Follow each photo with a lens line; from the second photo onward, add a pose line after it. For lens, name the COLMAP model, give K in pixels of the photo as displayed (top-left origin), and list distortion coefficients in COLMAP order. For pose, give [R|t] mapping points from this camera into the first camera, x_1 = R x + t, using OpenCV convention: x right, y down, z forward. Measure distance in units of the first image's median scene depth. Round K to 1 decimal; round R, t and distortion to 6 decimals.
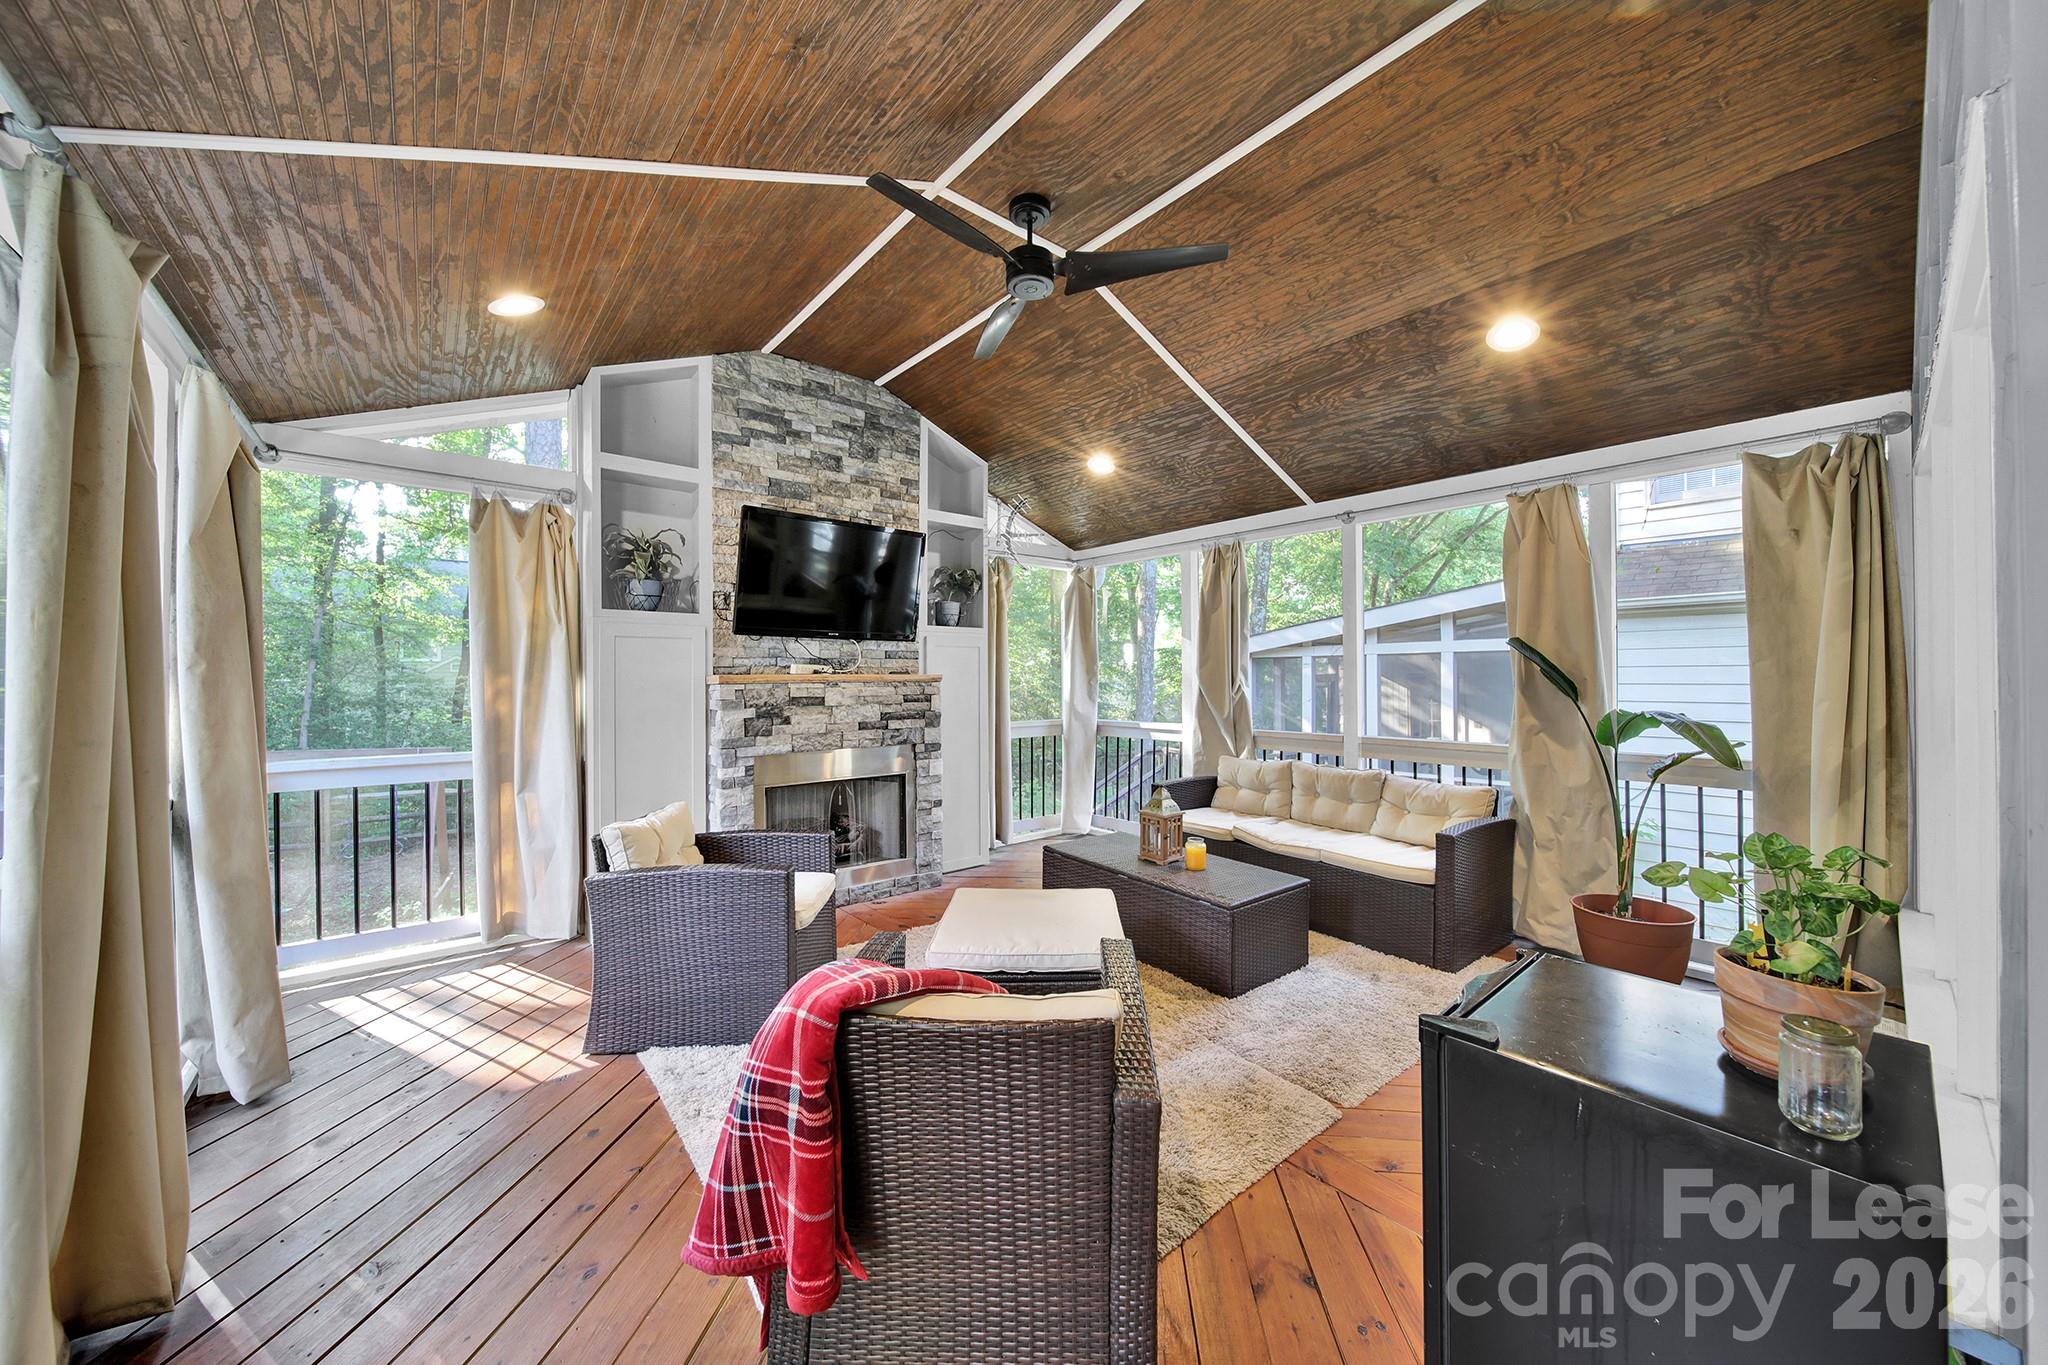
lens RADIAL K [[734.2, 0, 1026.0], [0, 734.2, 679.9], [0, 0, 1]] dist [-0.000768, -0.000554]
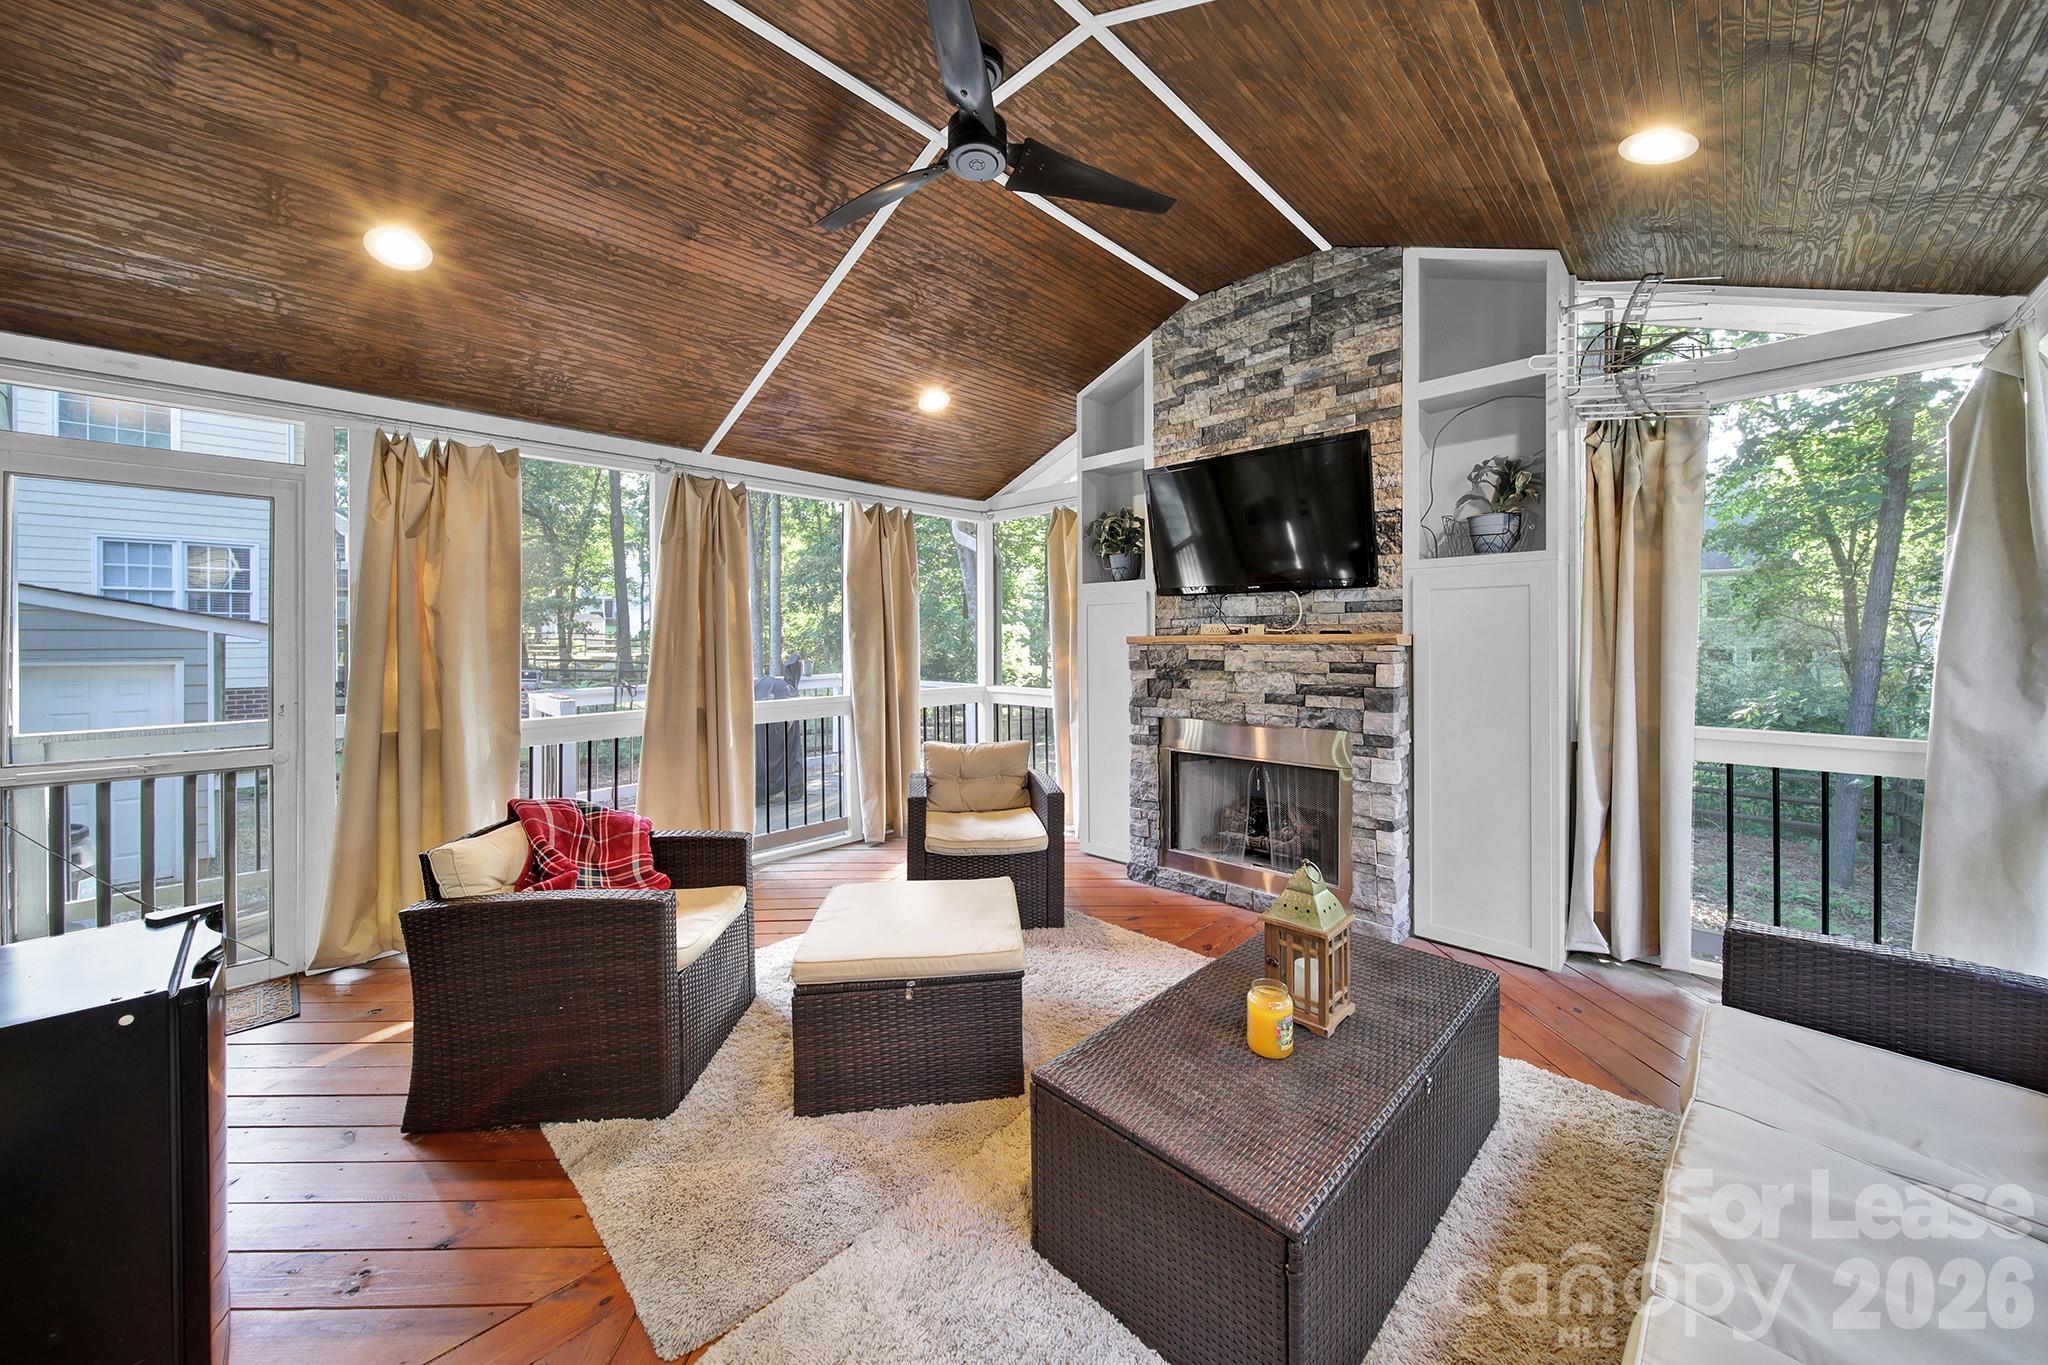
lens RADIAL K [[734.2, 0, 1014.4], [0, 734.2, 640.4], [0, 0, 1]] dist [-0.000768, -0.000554]
pose [[0.085960, 0.006485, -0.996277, 0.543648], [0.004305, 0.999967, 0.006881, -0.007735], [0.996289, -0.004881, 0.085929, 0.635865]]
